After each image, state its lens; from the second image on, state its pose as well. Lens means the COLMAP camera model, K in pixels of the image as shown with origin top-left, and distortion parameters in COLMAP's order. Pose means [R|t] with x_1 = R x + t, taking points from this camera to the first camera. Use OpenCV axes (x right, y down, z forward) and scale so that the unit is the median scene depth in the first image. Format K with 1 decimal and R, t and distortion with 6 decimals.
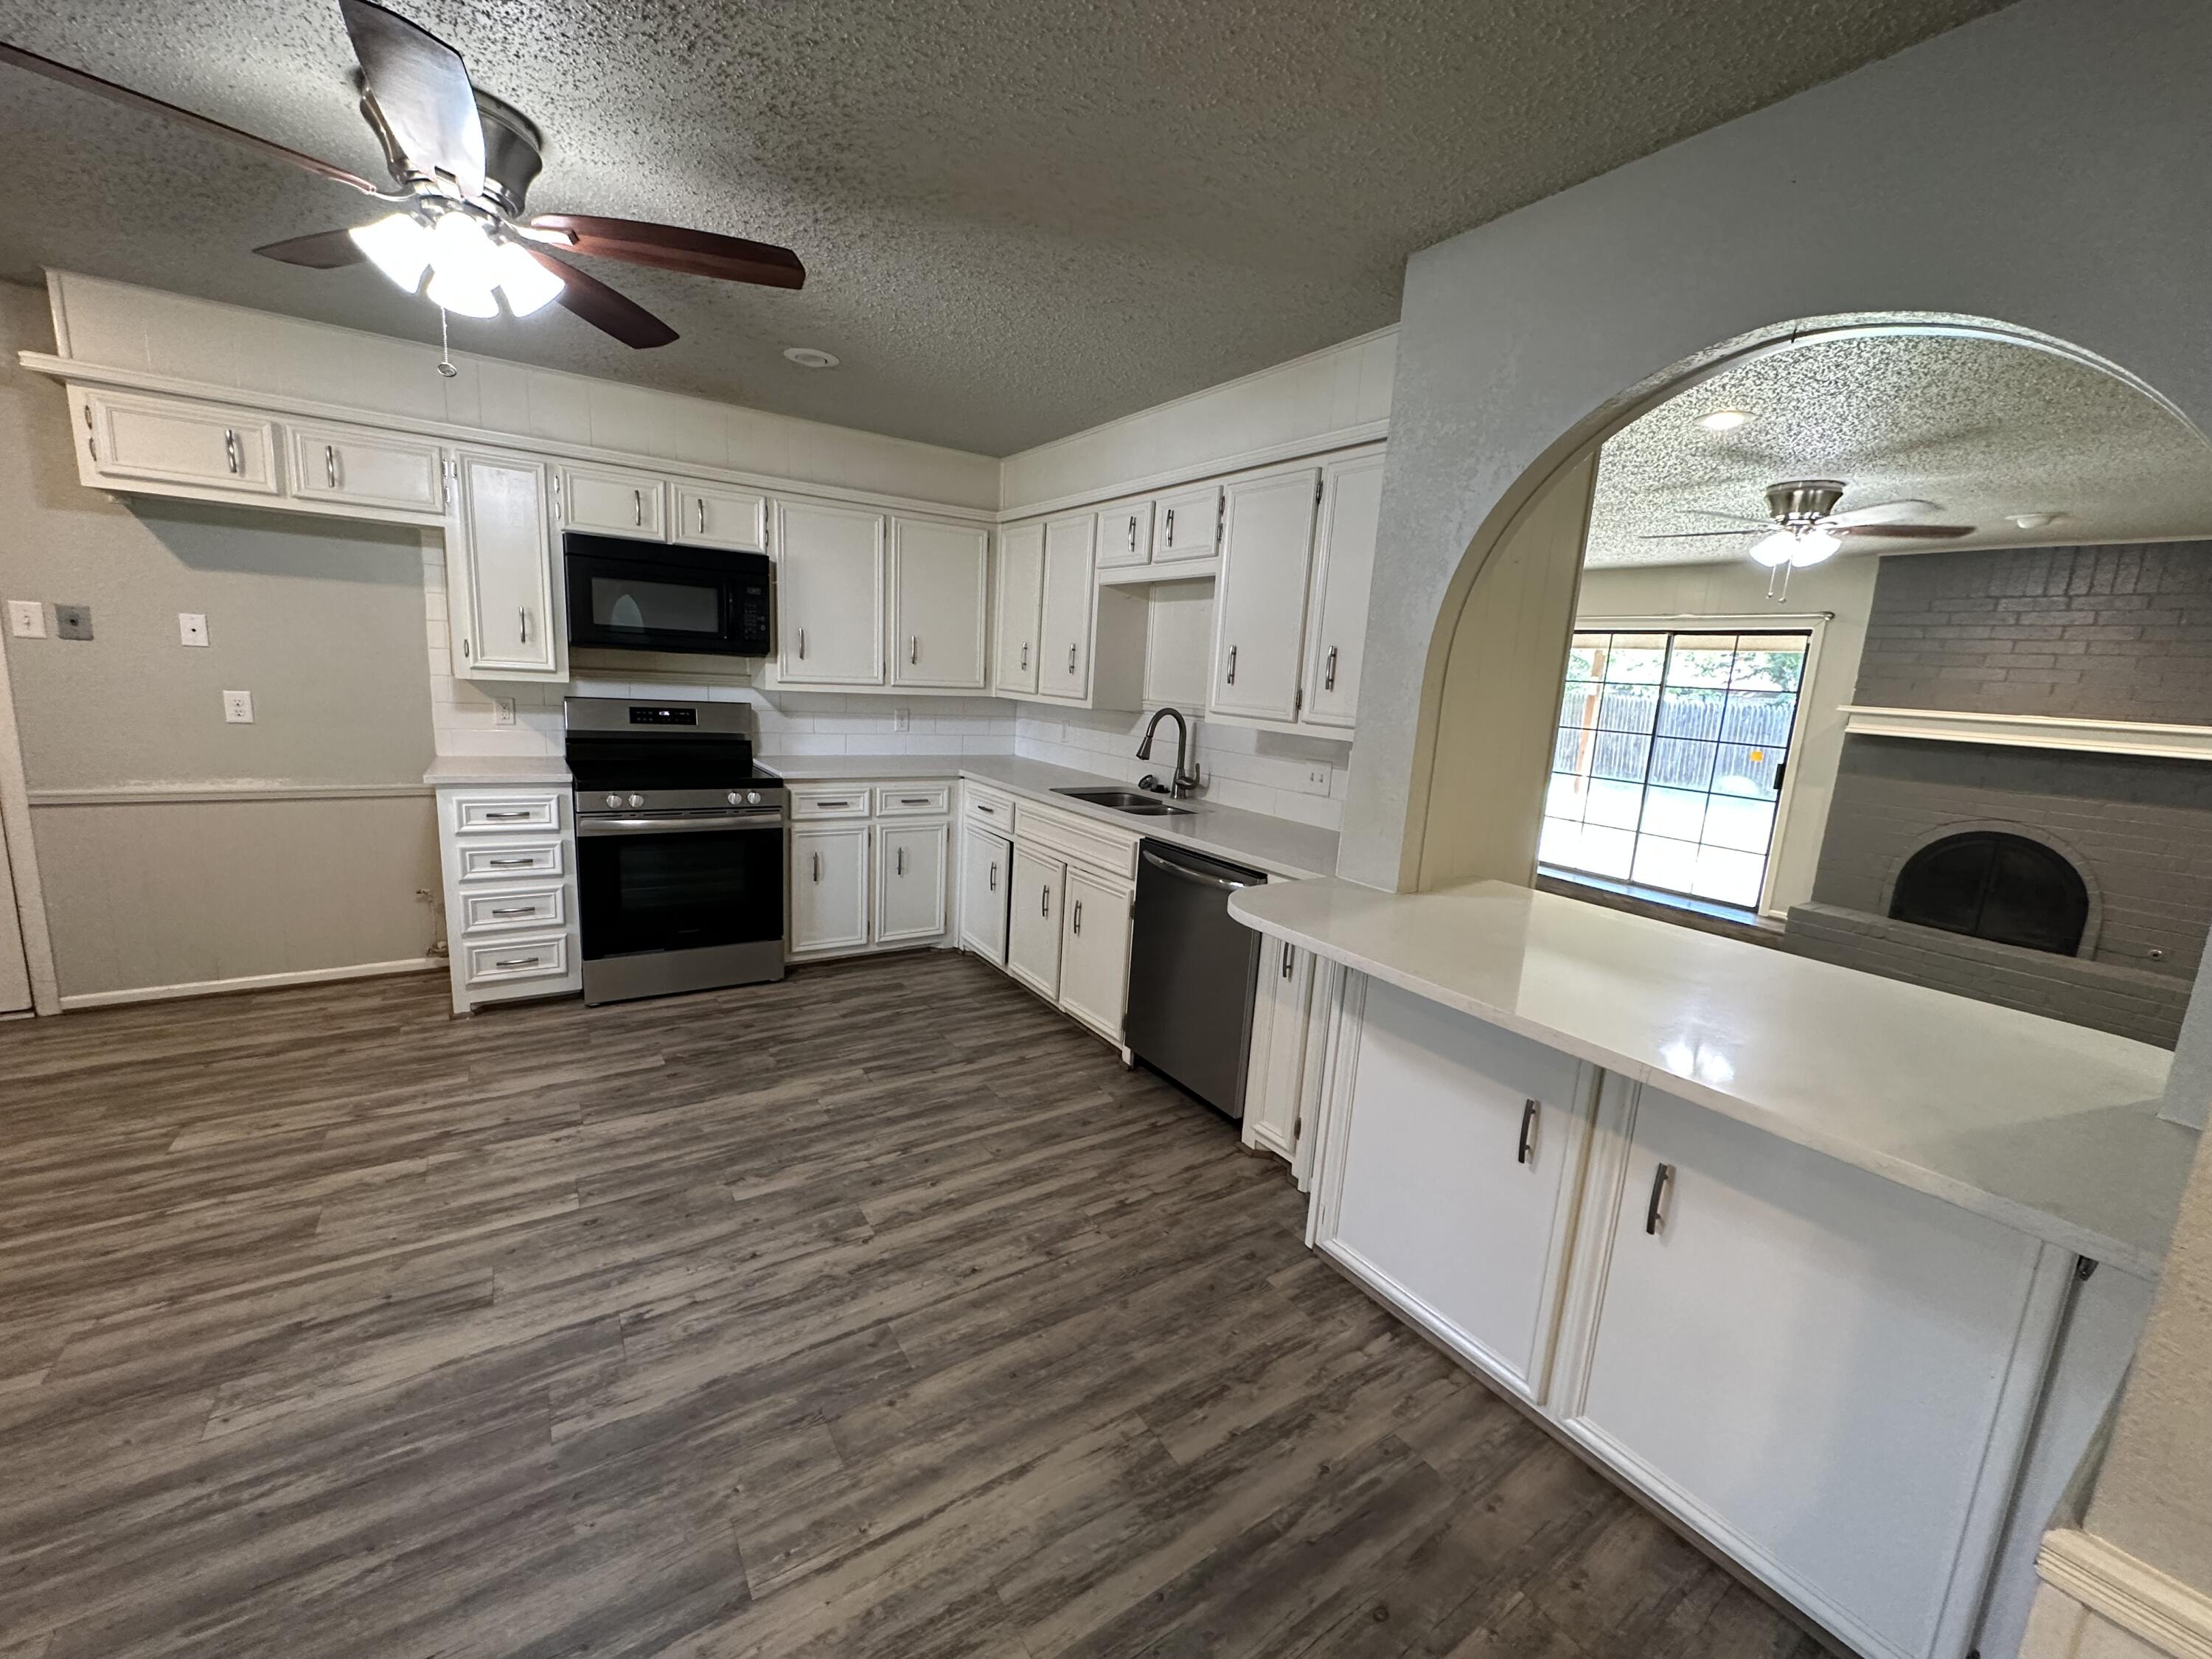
lens RADIAL K [[886.1, 0, 1112.8], [0, 886.1, 831.5], [0, 0, 1]] dist [0.000186, -0.000318]
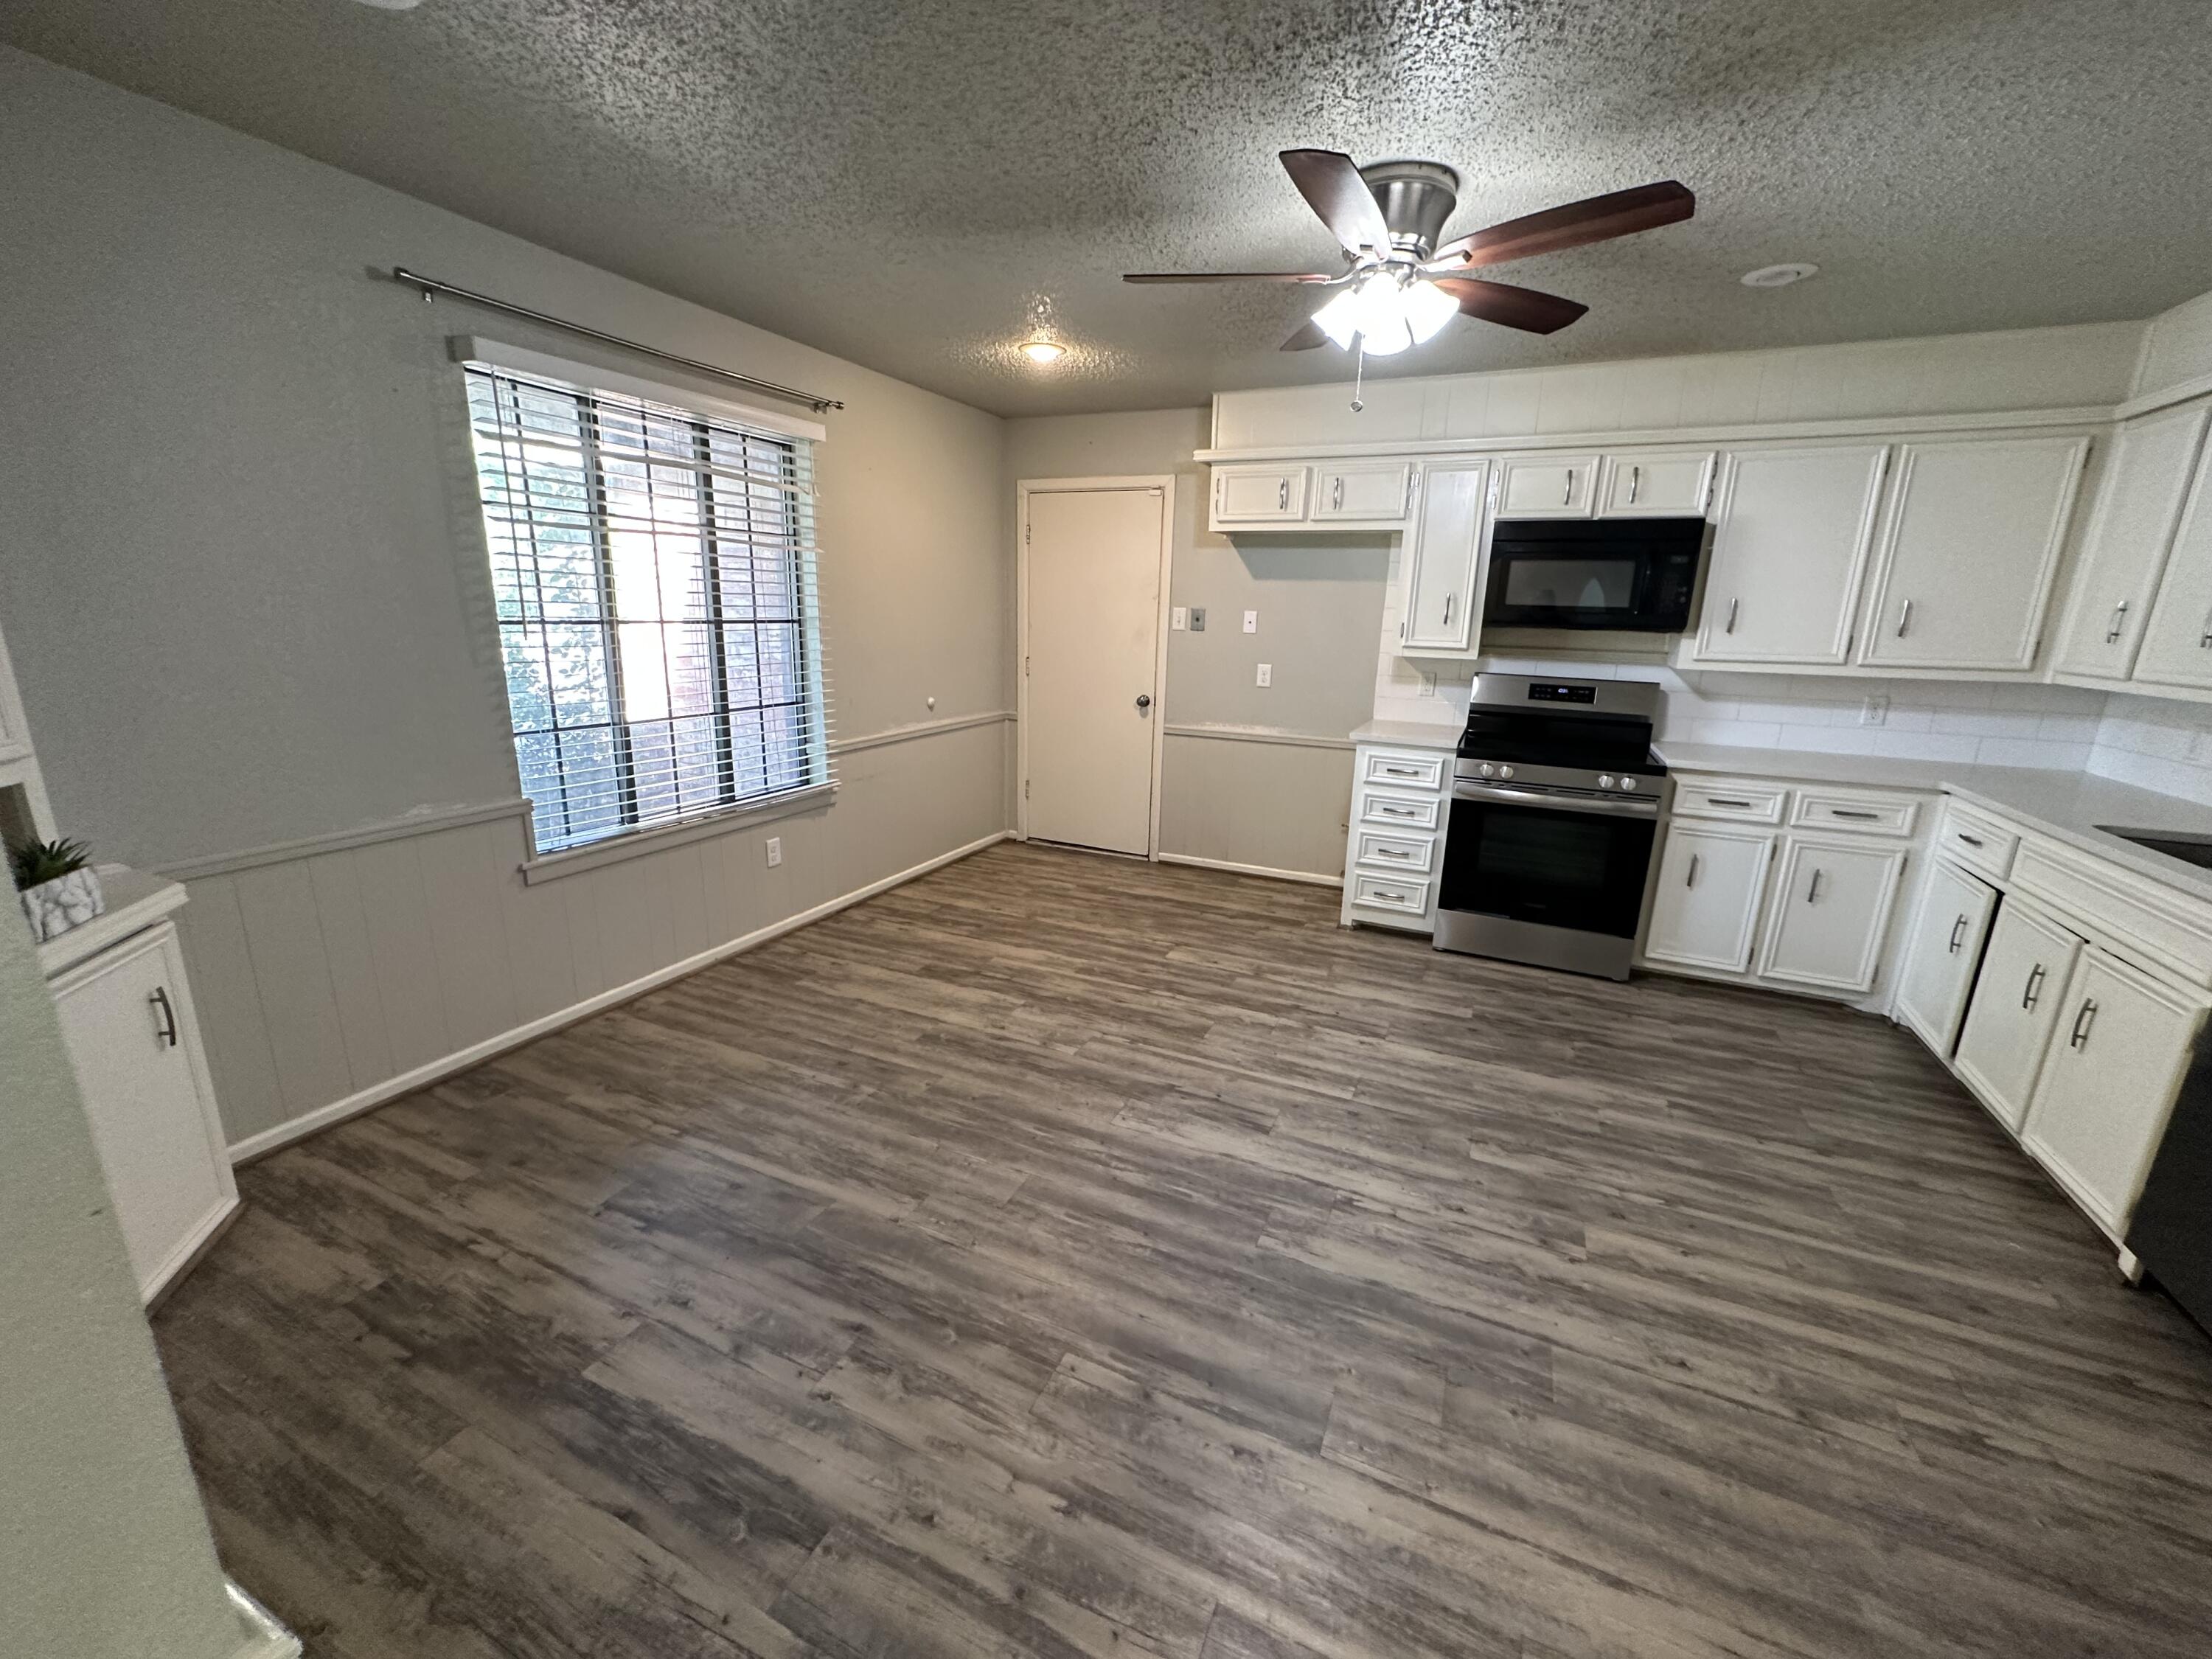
lens RADIAL K [[886.1, 0, 1100.4], [0, 886.1, 832.5], [0, 0, 1]] dist [0.000186, -0.000318]
pose [[0.517091, 0.167426, -0.839396, 0.127973], [-0.148284, 0.983377, 0.104797, -0.003120], [0.842988, 0.070280, 0.533322, 0.040020]]
